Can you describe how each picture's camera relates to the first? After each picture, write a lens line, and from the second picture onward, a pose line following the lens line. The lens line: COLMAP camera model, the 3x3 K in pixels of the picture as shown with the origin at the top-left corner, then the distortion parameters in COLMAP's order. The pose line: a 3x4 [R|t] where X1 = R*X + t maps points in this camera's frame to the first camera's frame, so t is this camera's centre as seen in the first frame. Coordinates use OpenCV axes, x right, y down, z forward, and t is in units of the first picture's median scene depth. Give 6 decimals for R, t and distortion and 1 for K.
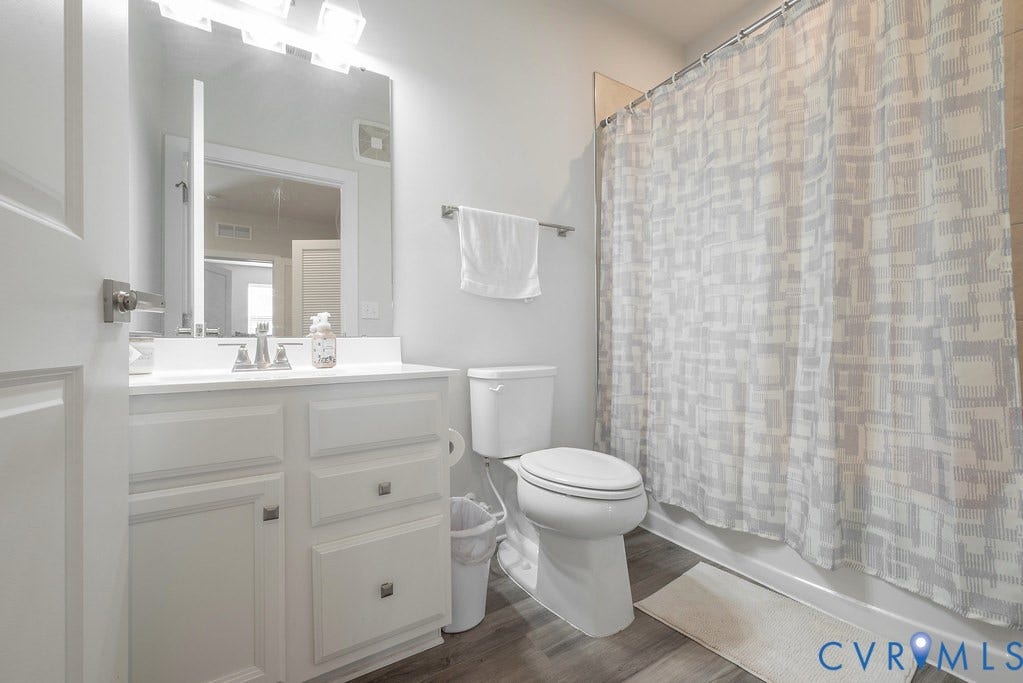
lens RADIAL K [[462.5, 0, 510.2], [0, 462.5, 340.6], [0, 0, 1]] dist [-0.002209, 0.001458]
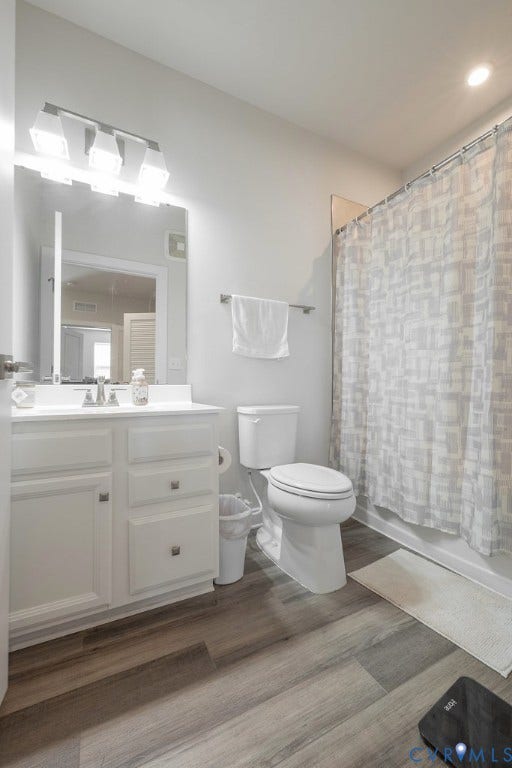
lens RADIAL K [[347.2, 0, 249.7], [0, 347.2, 382.4], [0, 0, 1]] dist [-0.002209, 0.001458]
pose [[0.995544, 0.008690, -0.093900, 0.056692], [-0.009065, 0.999953, -0.003563, -0.014066], [0.093864, 0.004398, 0.995575, -0.090726]]
